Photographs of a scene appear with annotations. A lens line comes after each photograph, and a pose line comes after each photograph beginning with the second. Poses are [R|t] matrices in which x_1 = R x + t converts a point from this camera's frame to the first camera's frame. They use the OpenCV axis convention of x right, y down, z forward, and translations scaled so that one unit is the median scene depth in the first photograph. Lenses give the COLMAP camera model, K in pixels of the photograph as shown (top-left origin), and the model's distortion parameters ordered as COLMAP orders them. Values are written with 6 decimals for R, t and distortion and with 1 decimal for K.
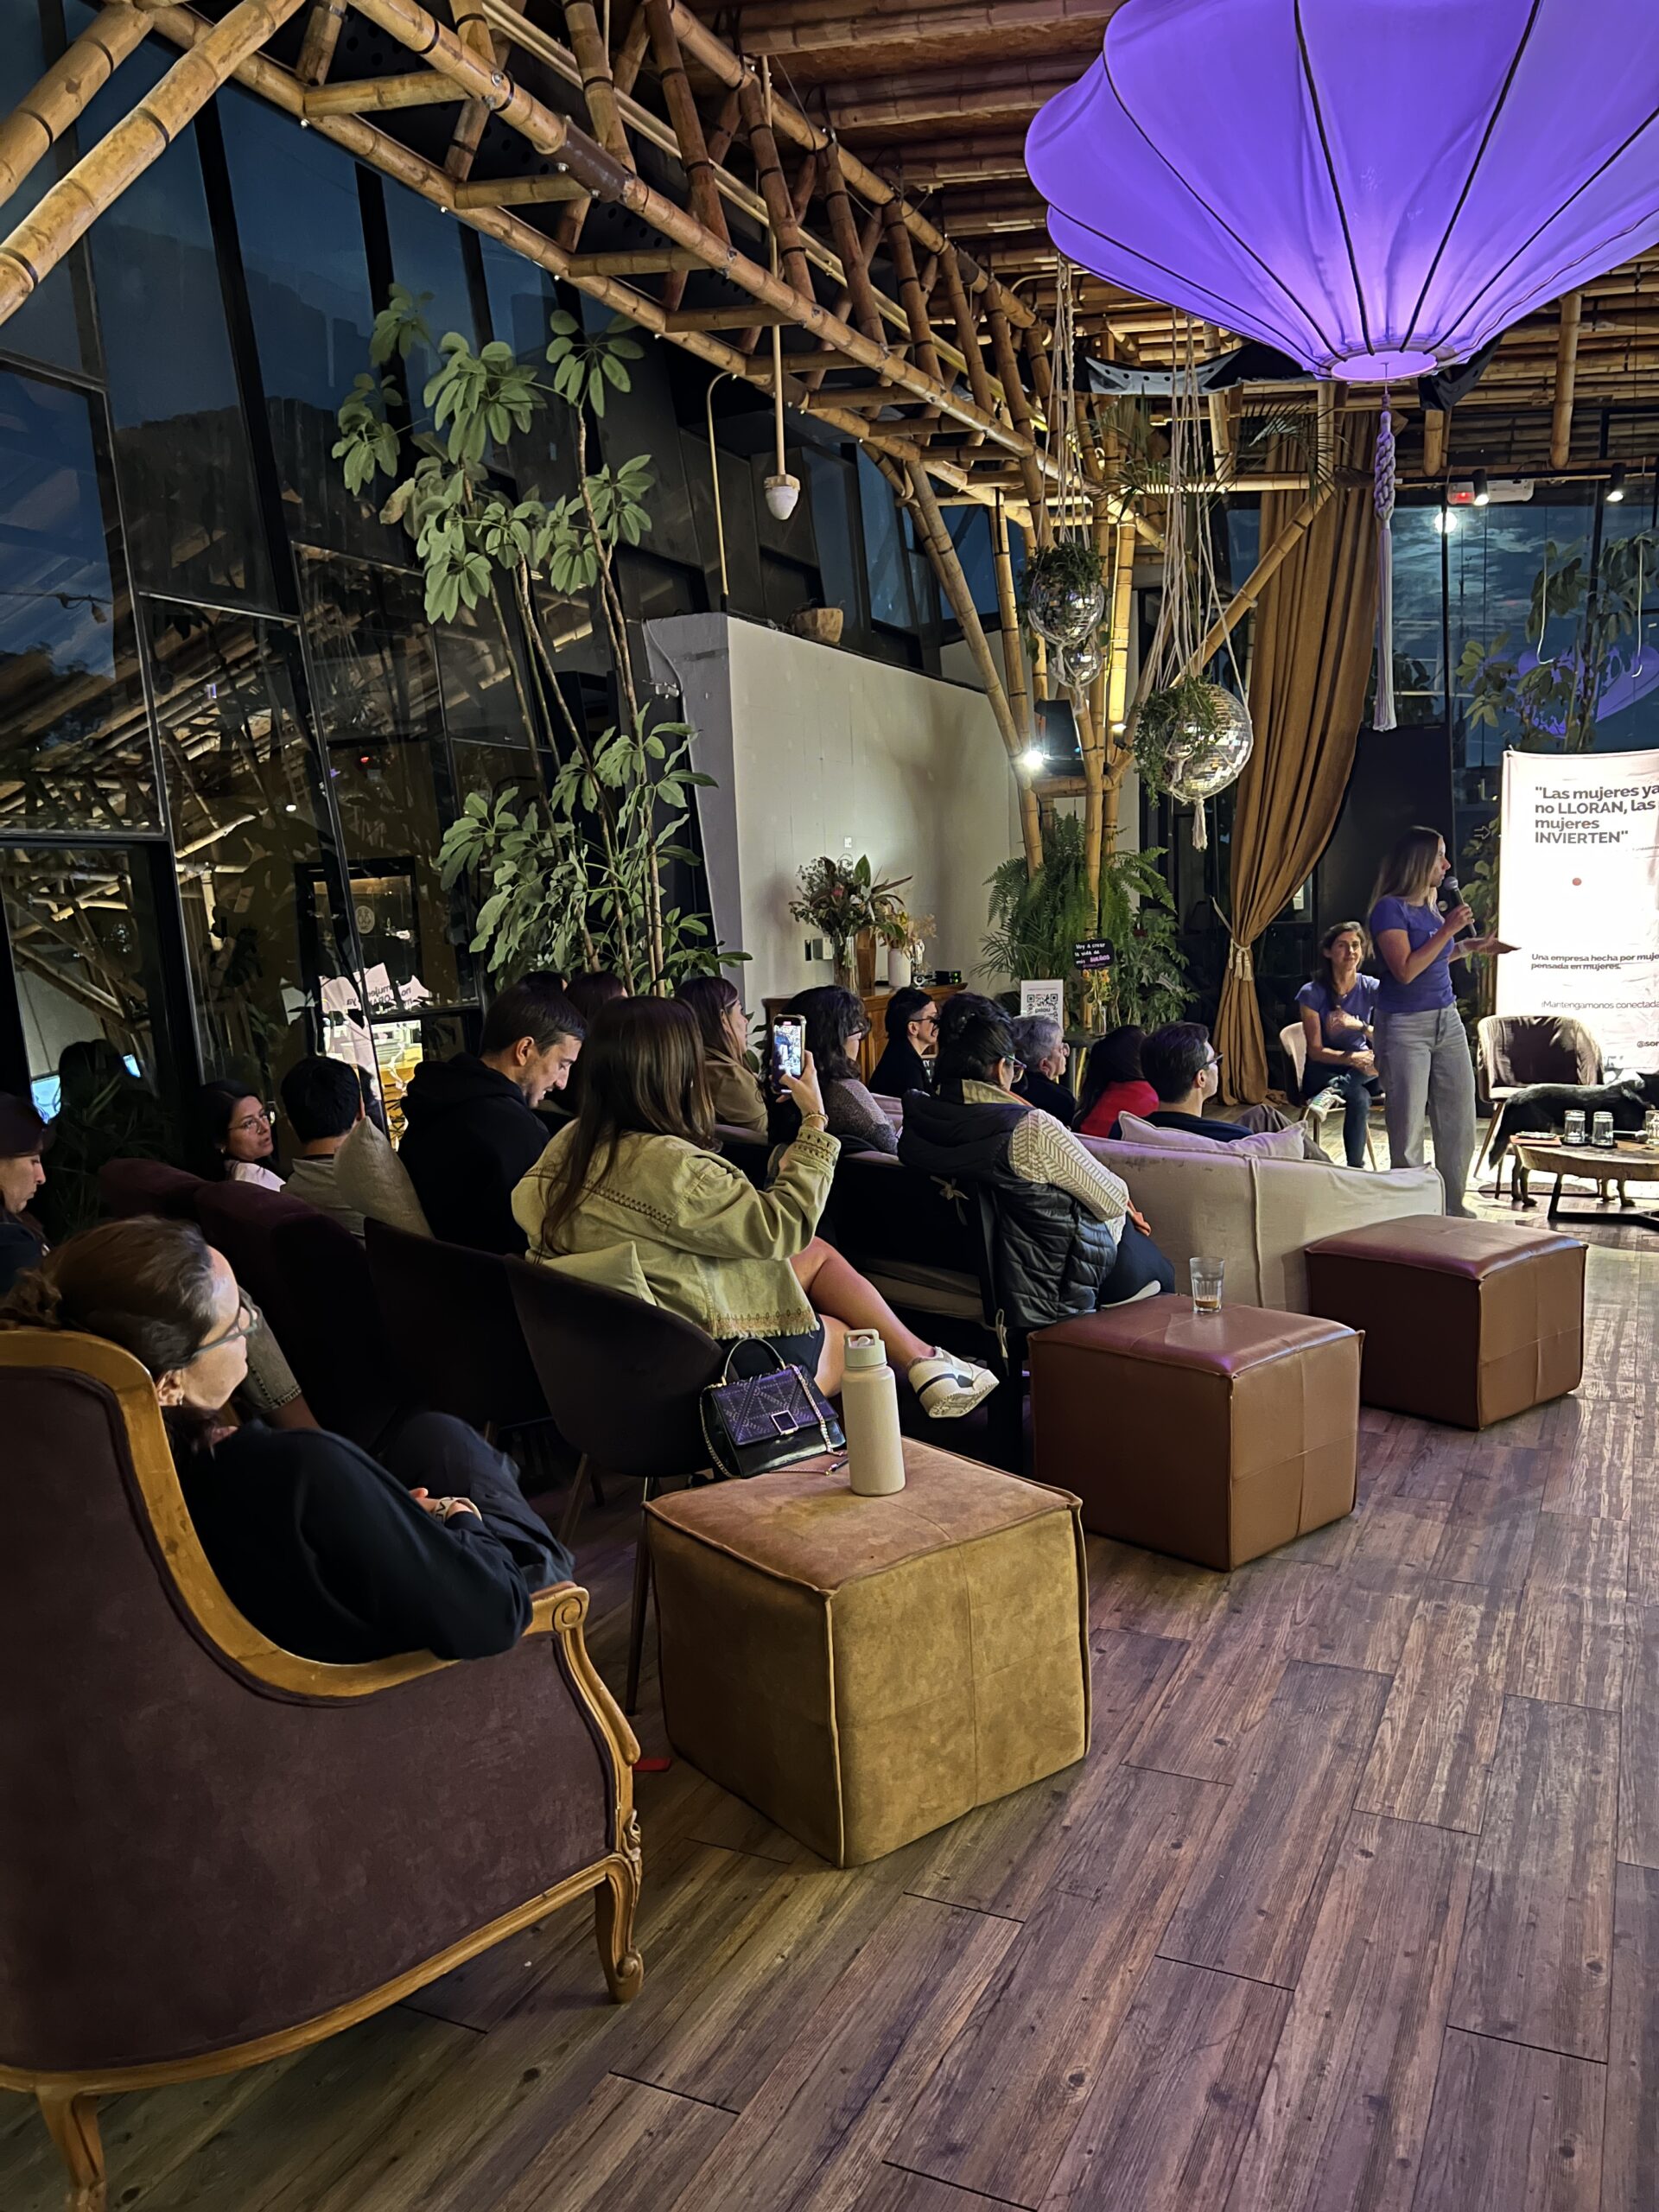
lens RADIAL K [[1657.3, 0, 808.4], [0, 1657.3, 1133.5], [0, 0, 1]] dist [0.044649, -0.074680]
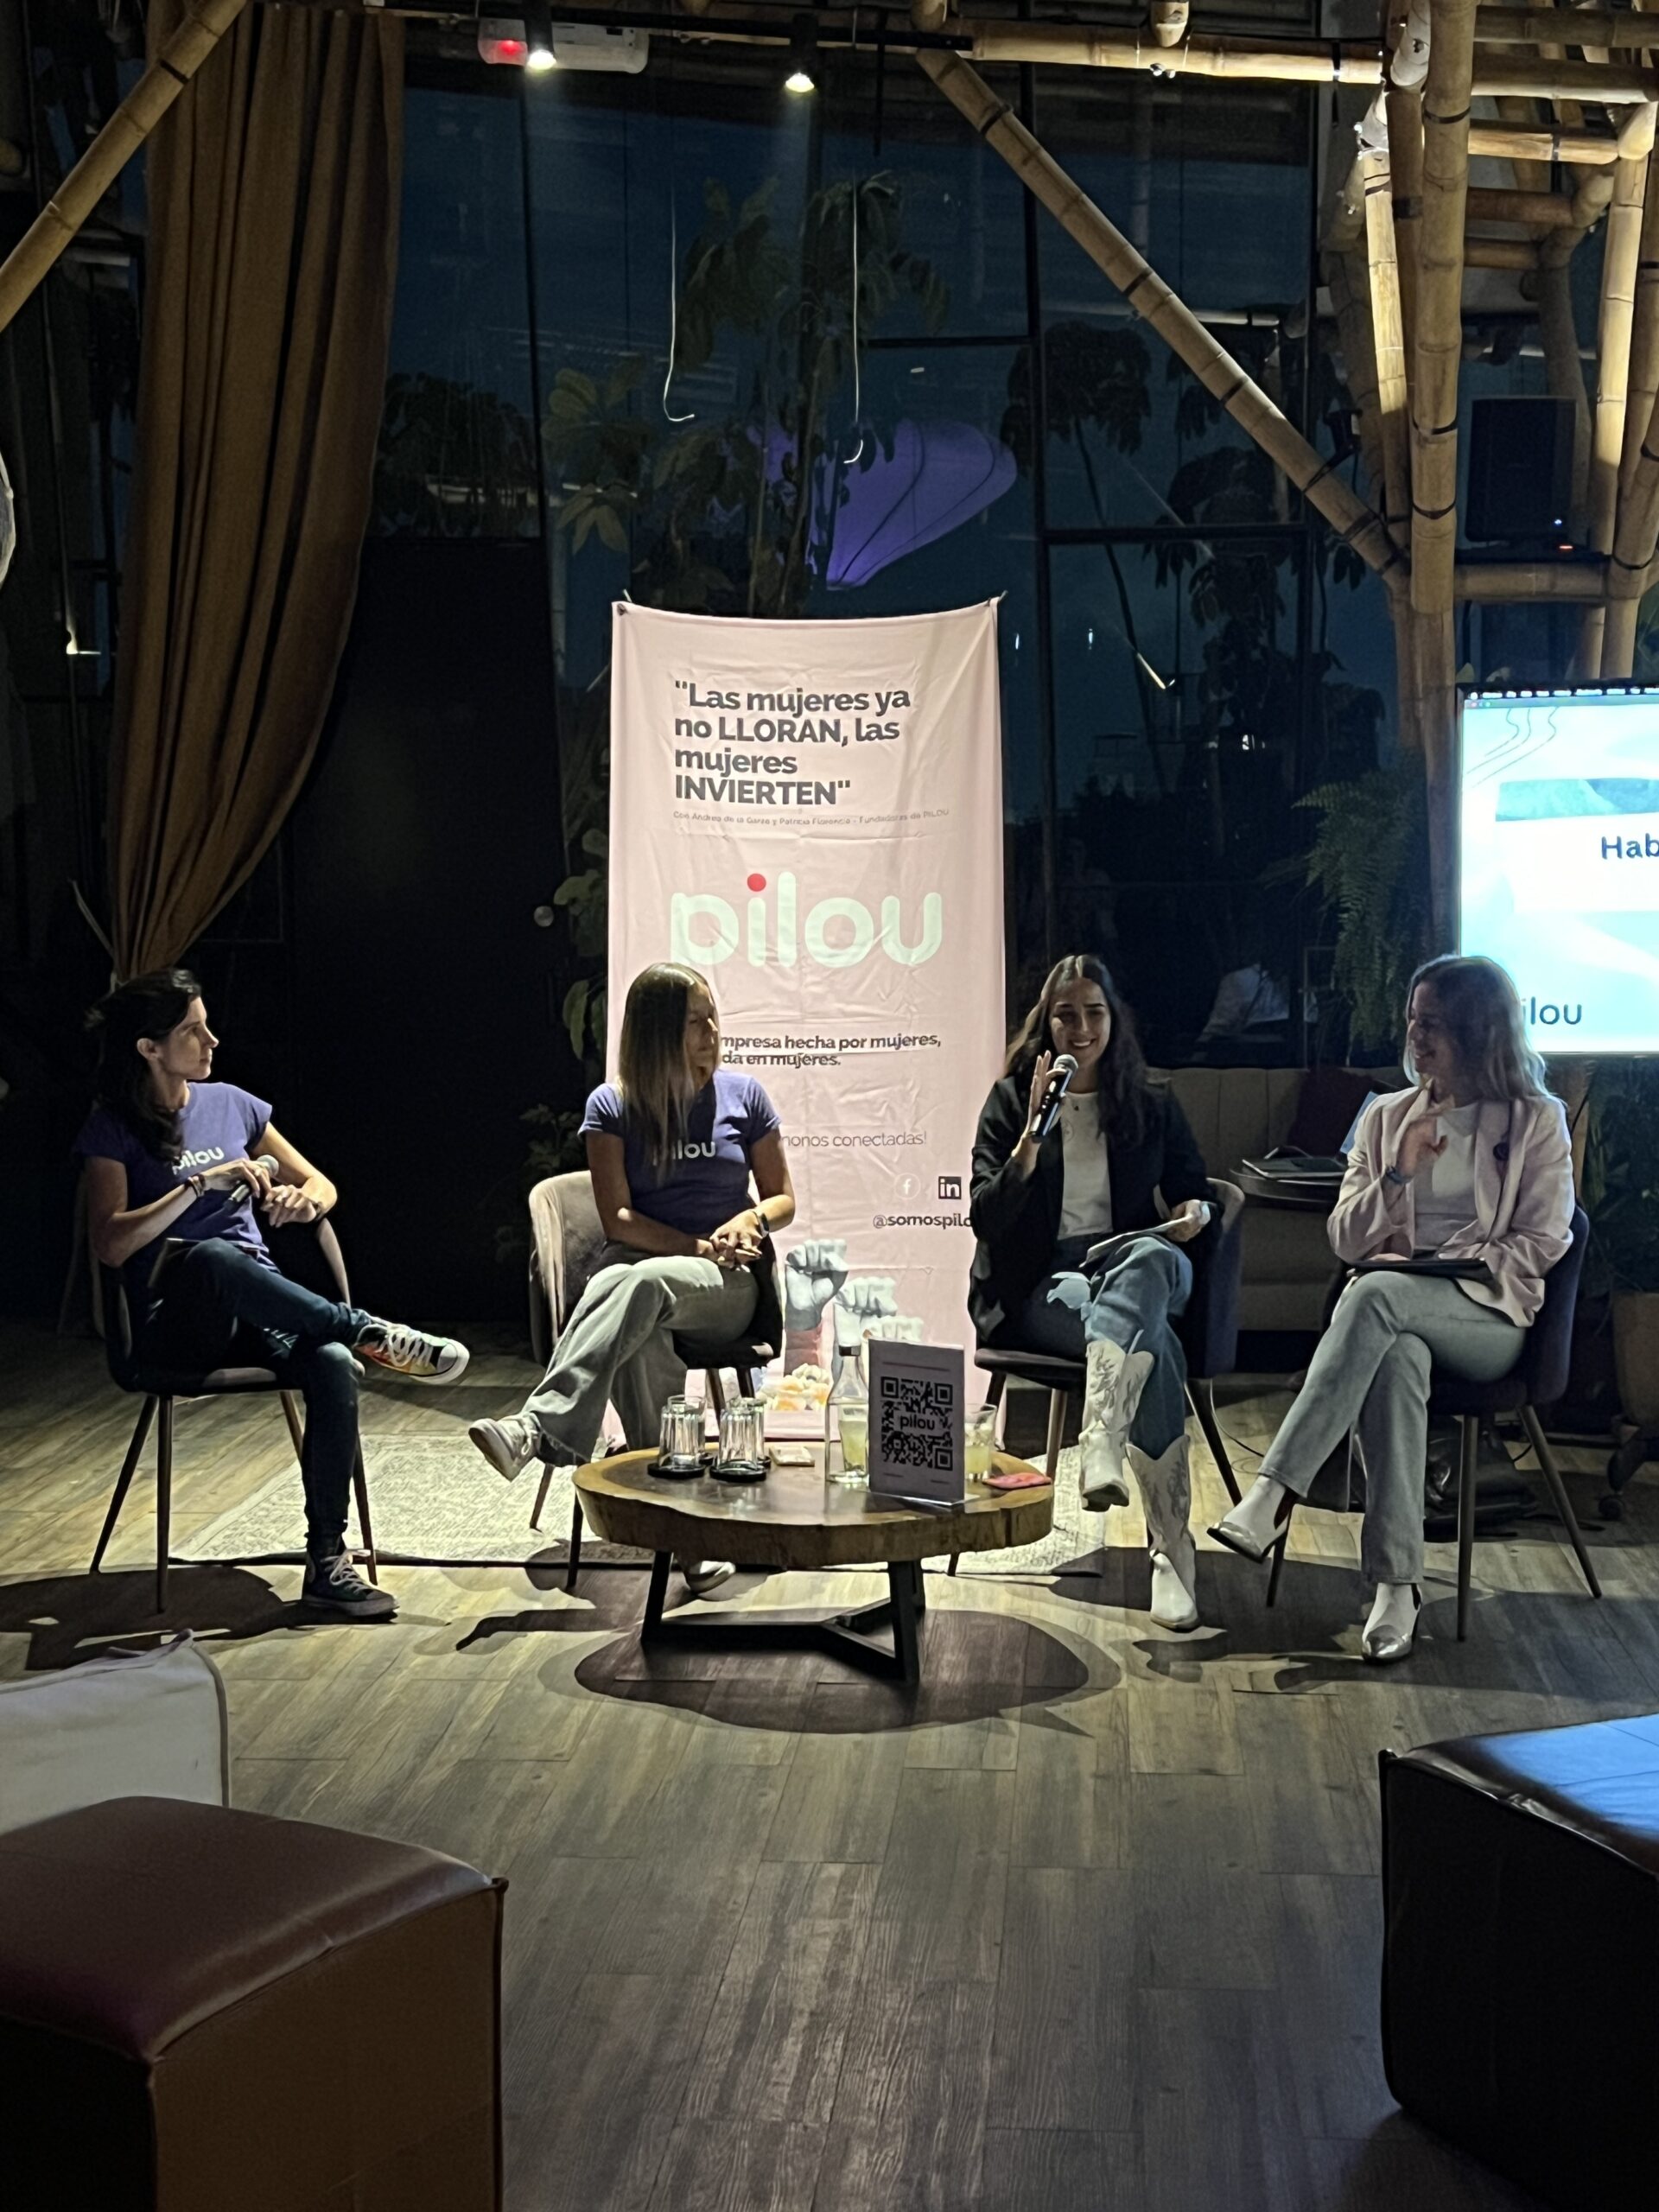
lens RADIAL K [[3179.9, 0, 832.0], [0, 3179.9, 1198.6], [0, 0, 1]] dist [0.025875, -0.023591]
pose [[0.927079, -0.009438, 0.374748, 0.138018], [0.020616, 0.999454, -0.025832, -0.036597], [-0.374299, 0.031674, 0.926767, 0.150546]]
